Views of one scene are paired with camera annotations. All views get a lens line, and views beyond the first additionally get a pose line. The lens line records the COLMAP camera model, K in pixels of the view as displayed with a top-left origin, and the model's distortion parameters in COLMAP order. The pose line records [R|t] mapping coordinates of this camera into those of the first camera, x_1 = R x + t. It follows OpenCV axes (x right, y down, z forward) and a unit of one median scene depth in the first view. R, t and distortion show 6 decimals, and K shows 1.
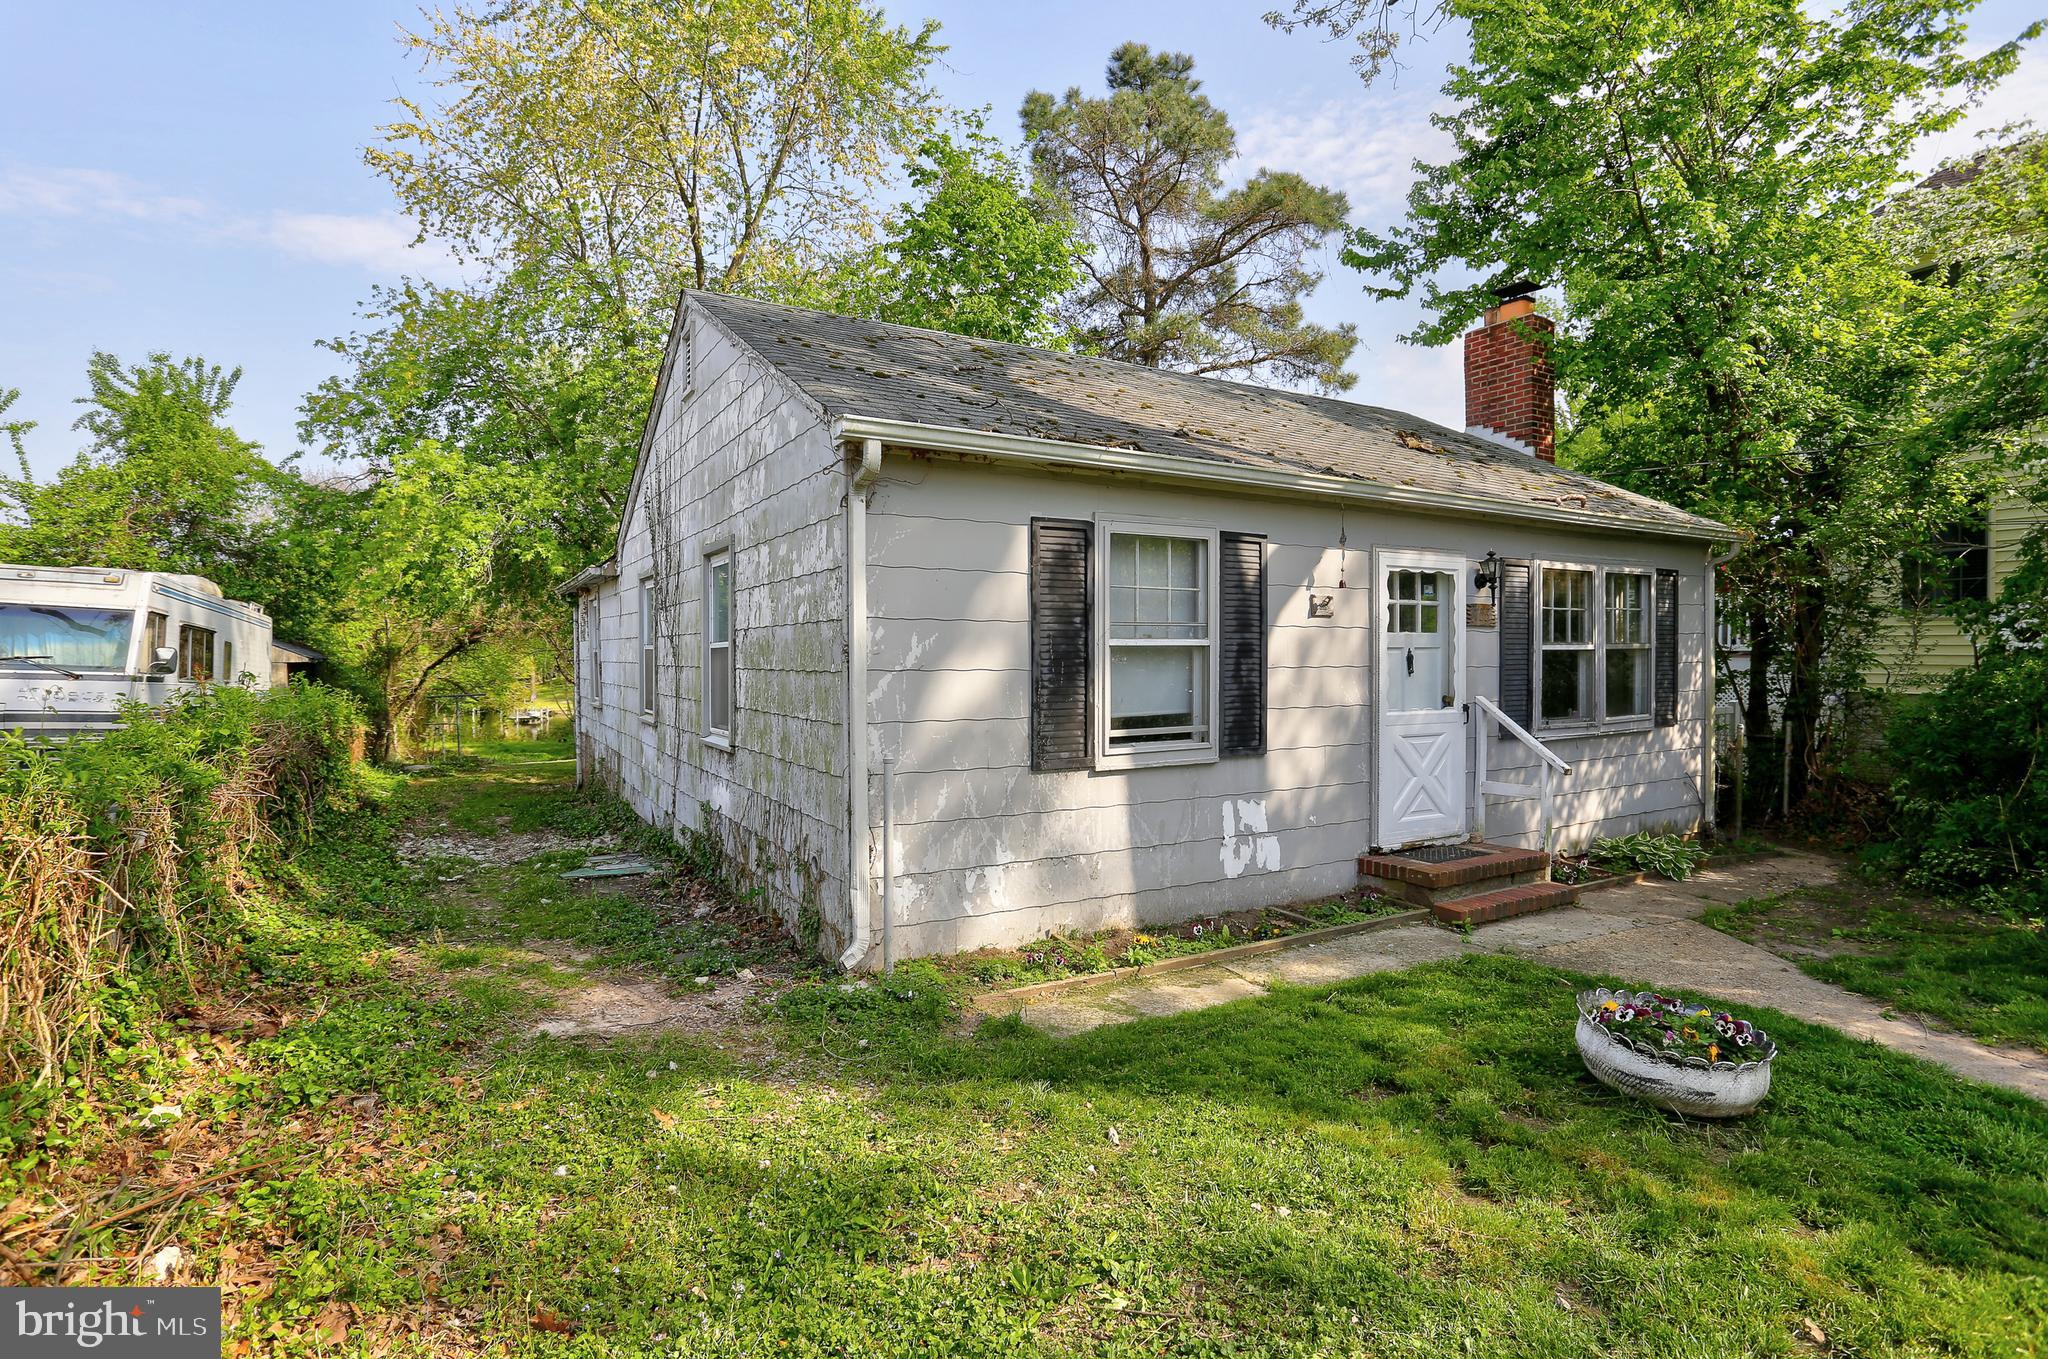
lens RADIAL K [[1026.1, 0, 1022.4], [0, 1026.1, 661.9], [0, 0, 1]] dist [-0.070739, 0.032974]
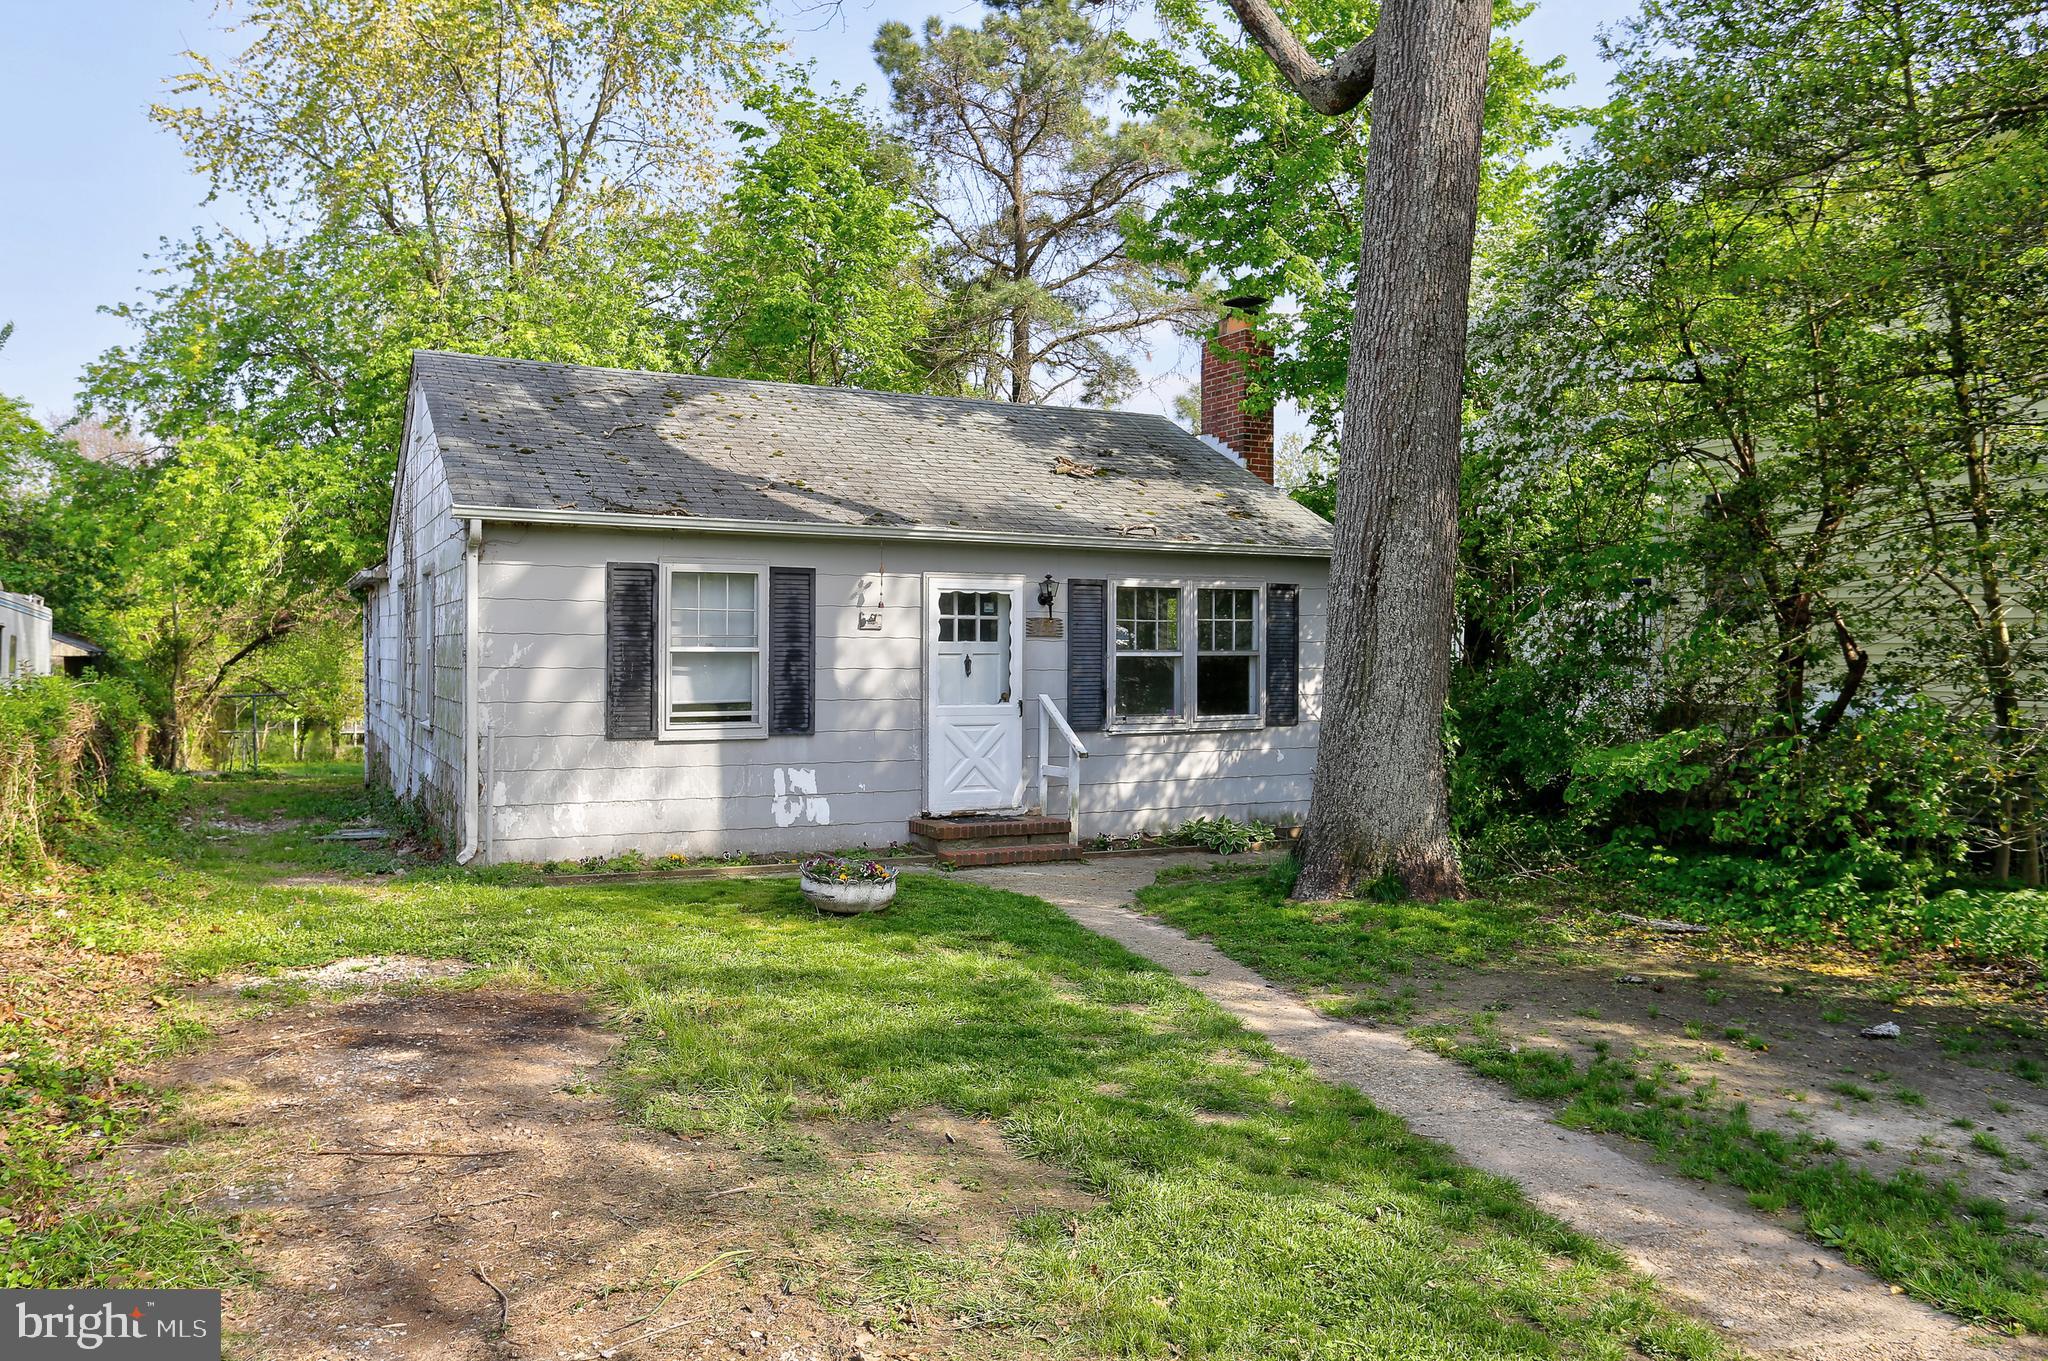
lens RADIAL K [[1528.7, 0, 1025.4], [0, 1528.7, 636.7], [0, 0, 1]] dist [-0.049851, 0.084719]
pose [[0.998371, 0.007591, -0.056541, 0.361578], [-0.008499, 0.999838, -0.015844, -0.003895], [0.056411, 0.016298, 0.998275, -0.554738]]
